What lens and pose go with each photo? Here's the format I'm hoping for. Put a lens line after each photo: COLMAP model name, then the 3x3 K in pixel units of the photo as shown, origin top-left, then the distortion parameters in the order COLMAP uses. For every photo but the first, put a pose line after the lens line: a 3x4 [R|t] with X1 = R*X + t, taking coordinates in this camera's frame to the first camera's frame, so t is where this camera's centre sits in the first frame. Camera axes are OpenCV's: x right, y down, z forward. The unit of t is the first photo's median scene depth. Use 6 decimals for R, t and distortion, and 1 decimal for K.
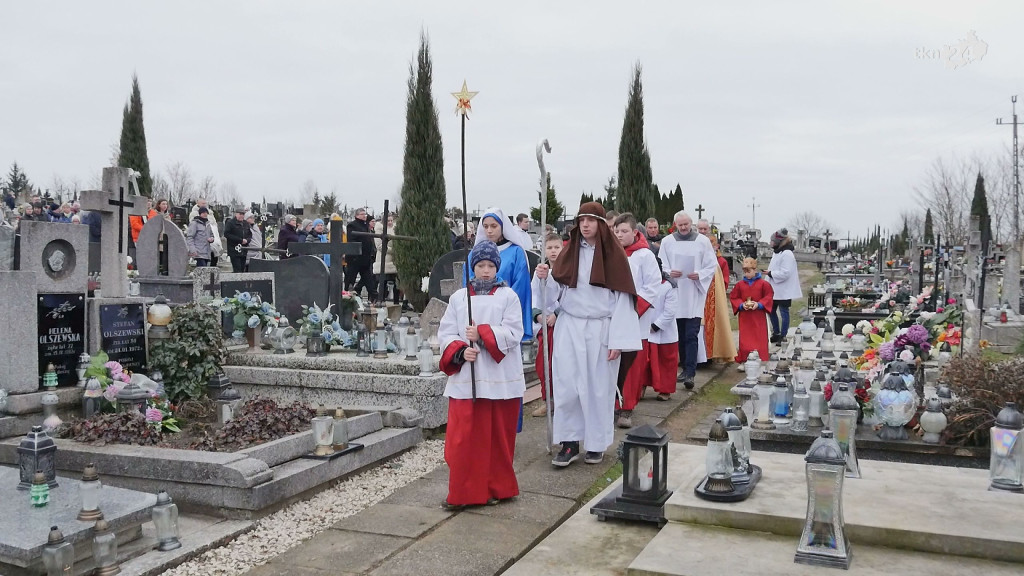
lens RADIAL K [[848.1, 0, 512.0], [0, 848.1, 288.0], [0, 0, 1]] dist [-0.052052, 0.021092]
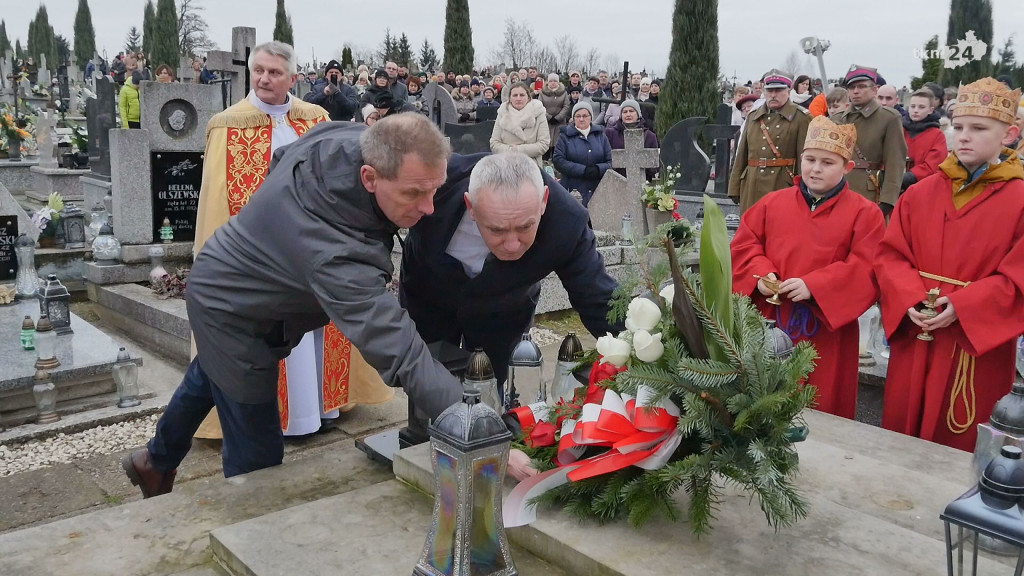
lens RADIAL K [[848.1, 0, 512.0], [0, 848.1, 288.0], [0, 0, 1]] dist [-0.052052, 0.021092]
pose [[0.905818, 0.091790, -0.413605, 0.291529], [-0.029824, 0.987641, 0.153867, 0.000636], [0.422617, -0.127040, 0.897360, 0.213044]]
